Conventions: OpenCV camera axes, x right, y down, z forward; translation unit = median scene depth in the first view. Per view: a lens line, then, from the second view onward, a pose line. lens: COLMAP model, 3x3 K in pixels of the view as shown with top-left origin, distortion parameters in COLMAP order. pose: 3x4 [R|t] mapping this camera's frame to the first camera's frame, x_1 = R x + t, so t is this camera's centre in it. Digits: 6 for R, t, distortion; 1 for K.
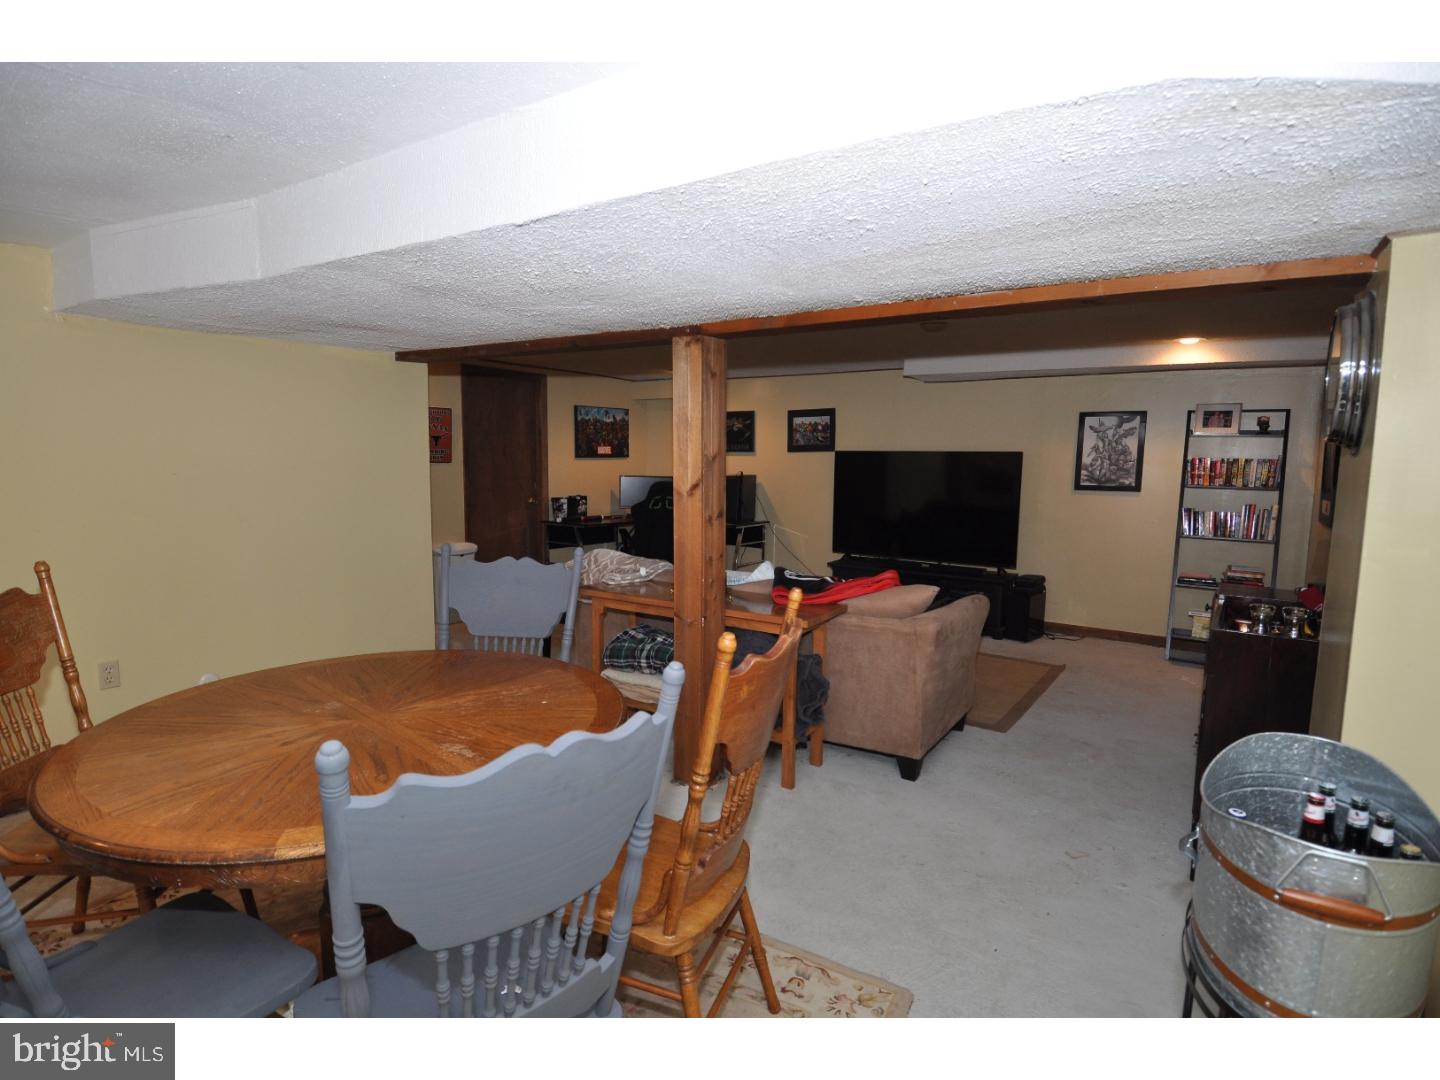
lens RADIAL K [[742.0, 0, 720.0], [0, 742.0, 540.0], [0, 0, 1]] dist [0.047127, -0.052242]
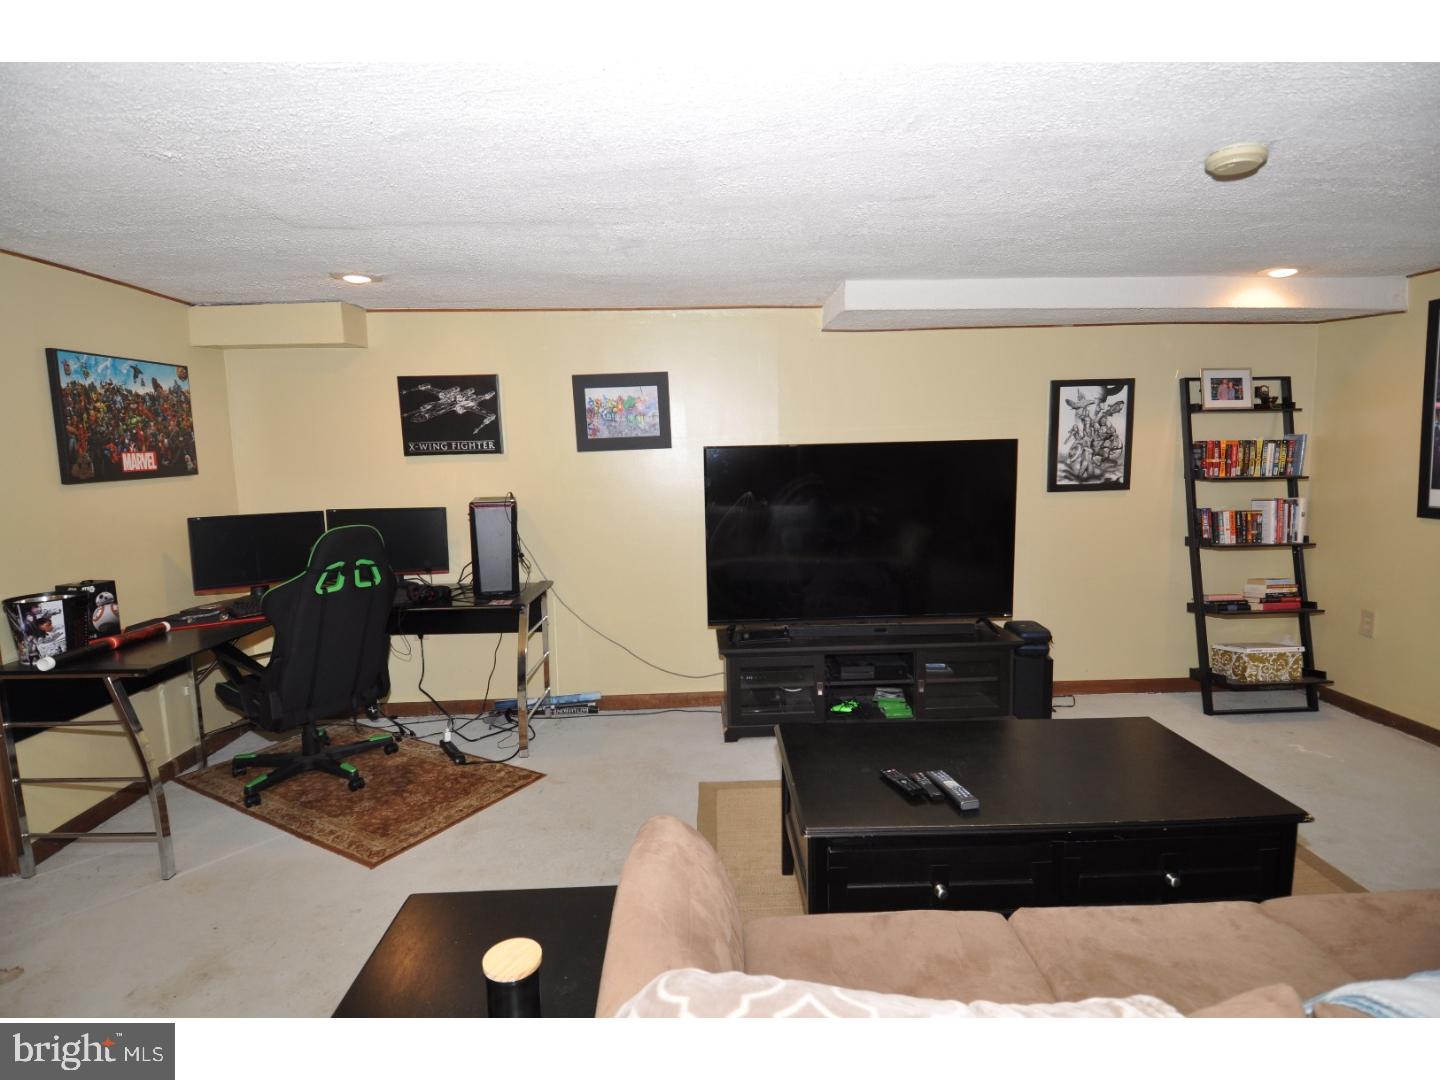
lens RADIAL K [[736.9, 0, 720.0], [0, 736.9, 540.0], [0, 0, 1]] dist [0.049725, -0.057251]
pose [[0.807747, -0.100781, 0.580852, -0.185318], [0.098863, 0.994483, 0.035068, -0.078920], [-0.581181, 0.029098, 0.813254, 0.629640]]
